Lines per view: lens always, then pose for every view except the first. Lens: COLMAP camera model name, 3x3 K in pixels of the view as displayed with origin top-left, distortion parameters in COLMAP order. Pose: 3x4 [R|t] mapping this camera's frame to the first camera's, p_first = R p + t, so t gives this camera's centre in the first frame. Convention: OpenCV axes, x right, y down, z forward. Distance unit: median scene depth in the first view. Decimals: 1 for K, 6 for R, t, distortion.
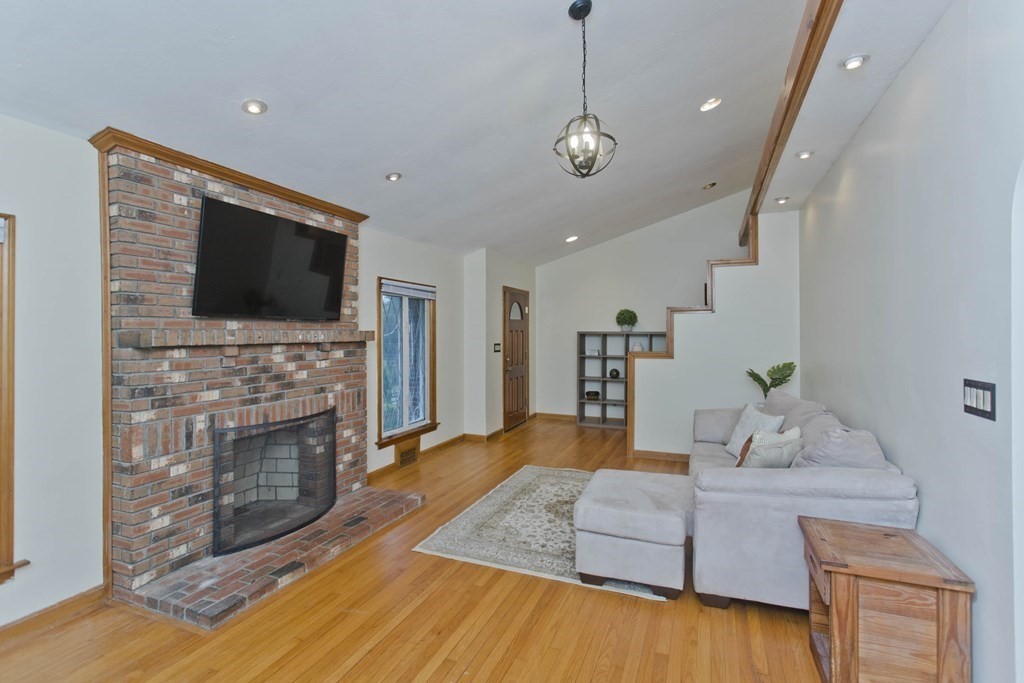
lens RADIAL K [[490.9, 0, 515.2], [0, 490.9, 333.9], [0, 0, 1]] dist [0.000827, 0.000439]
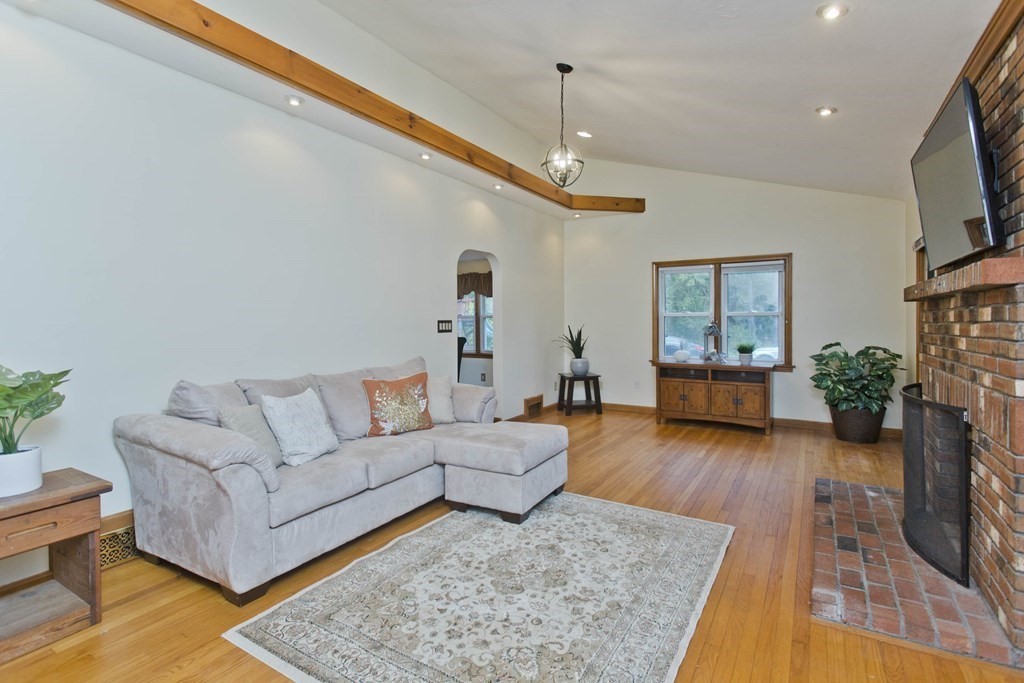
lens RADIAL K [[486.2, 0, 505.9], [0, 486.2, 325.0], [0, 0, 1]] dist [-0.000121, -0.000126]
pose [[-0.982642, 0.008028, 0.185339, 0.034421], [0.010008, 0.999902, 0.009752, 0.049203], [-0.185242, 0.011438, -0.982626, 1.829948]]
